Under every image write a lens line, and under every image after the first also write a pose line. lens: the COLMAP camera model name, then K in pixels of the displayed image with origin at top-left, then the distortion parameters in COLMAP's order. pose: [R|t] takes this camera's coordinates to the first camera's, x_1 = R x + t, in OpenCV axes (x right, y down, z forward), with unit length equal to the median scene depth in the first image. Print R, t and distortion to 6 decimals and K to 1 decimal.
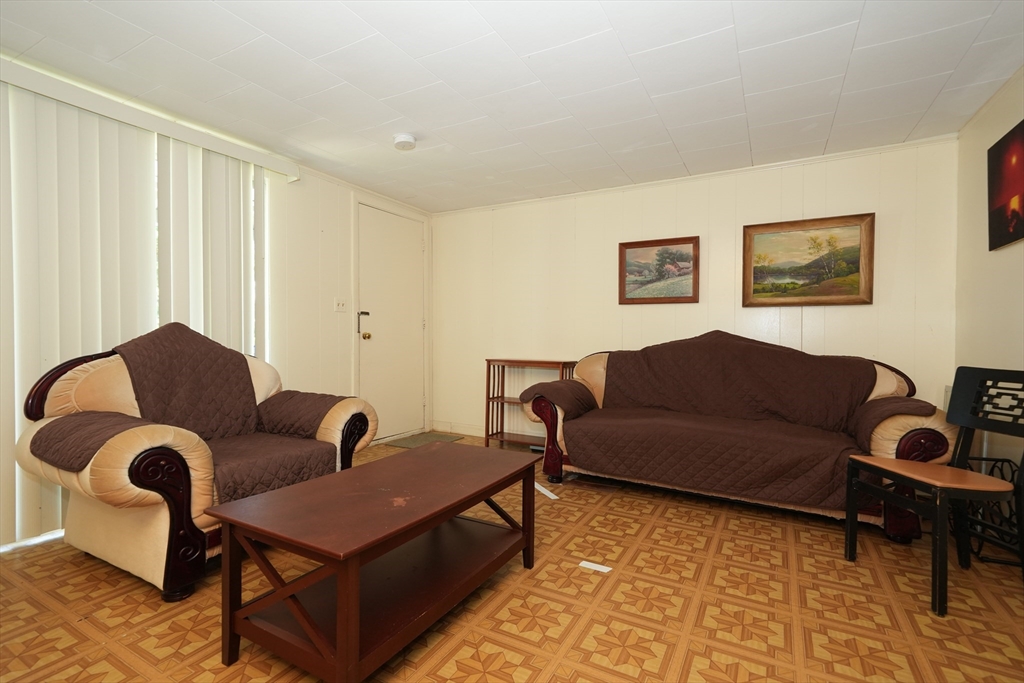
lens RADIAL K [[469.1, 0, 514.5], [0, 469.1, 340.5], [0, 0, 1]] dist [0.004067, 0.005033]
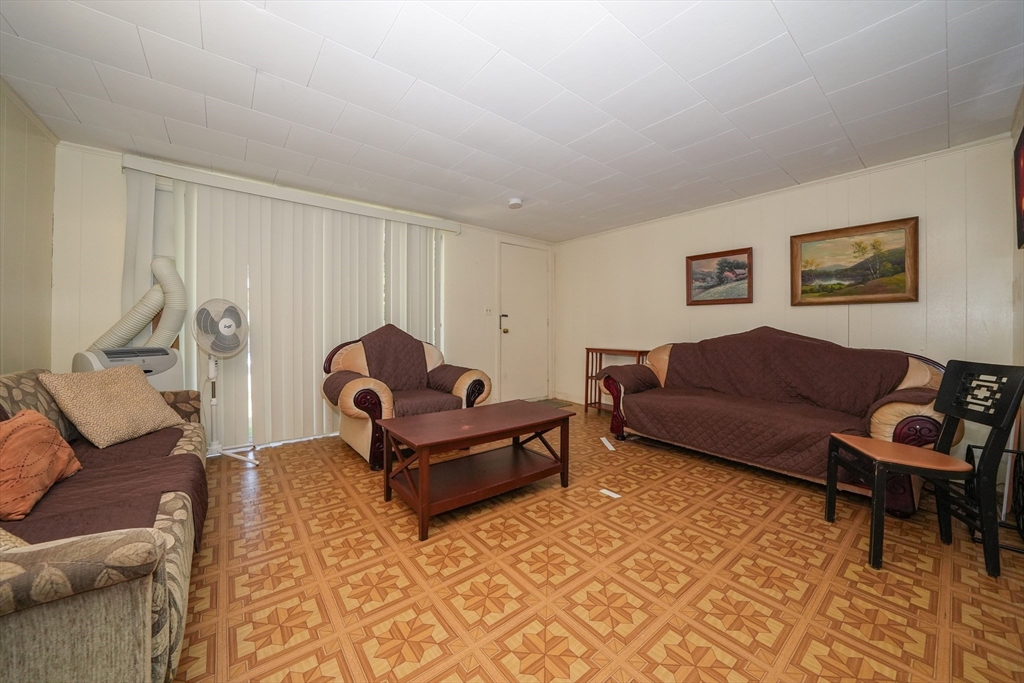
lens RADIAL K [[364.3, 0, 519.7], [0, 364.3, 332.4], [0, 0, 1]] dist [-0.022038, 0.002049]
pose [[0.928072, 0.001003, -0.372399, 0.212565], [-0.001961, 0.999996, -0.002195, -0.003215], [0.372395, 0.002768, 0.928070, -0.082153]]
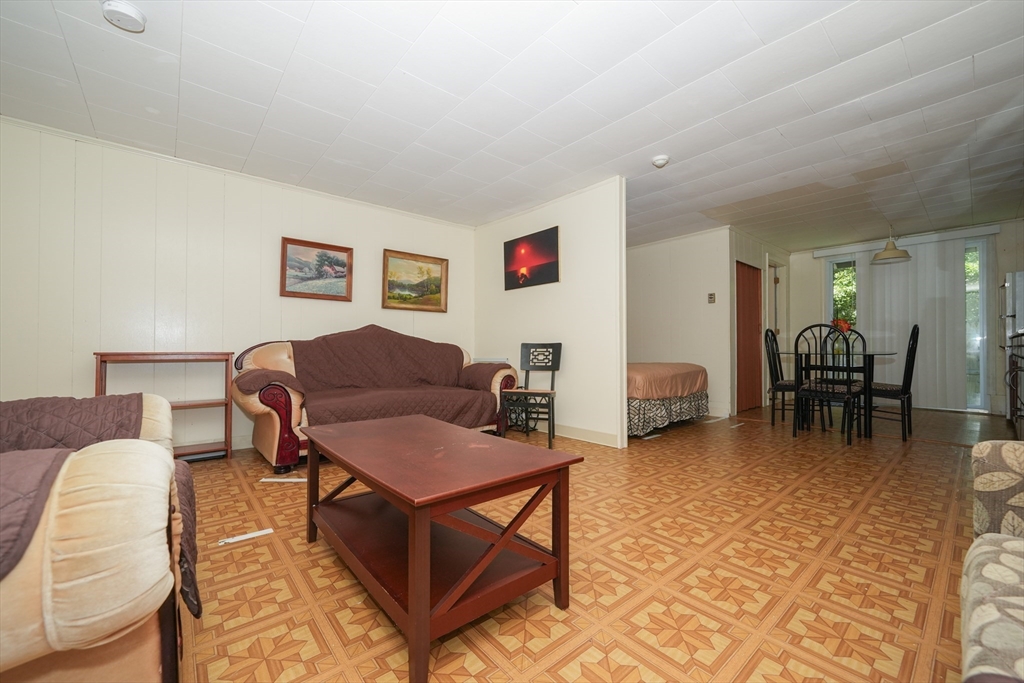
lens RADIAL K [[385.2, 0, 503.6], [0, 385.2, 344.1], [0, 0, 1]] dist [-0.014338, 0.001649]
pose [[0.361928, 0.001750, 0.932205, -0.472785], [0.009517, 0.999939, -0.005572, 0.046800], [-0.932158, 0.010889, 0.361889, 0.302509]]
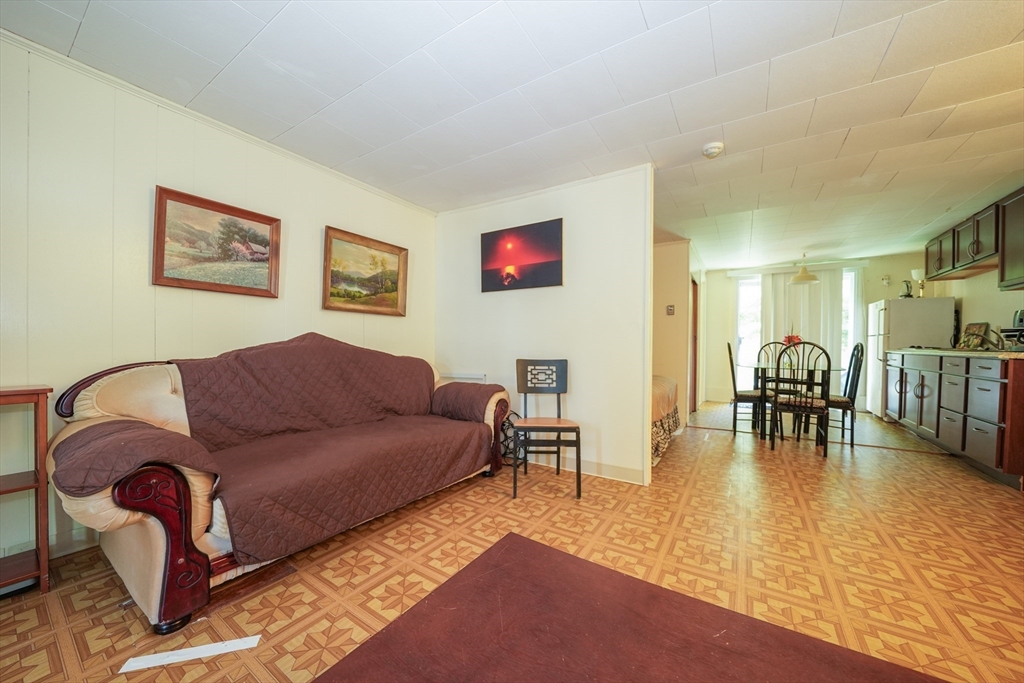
lens RADIAL K [[364.3, 0, 511.6], [0, 364.3, 347.9], [0, 0, 1]] dist [-0.022038, 0.002049]
pose [[0.082527, -0.007441, 0.996561, -0.253949], [0.000765, 0.999972, 0.007403, 0.004083], [-0.996589, 0.000151, 0.082530, 0.612352]]
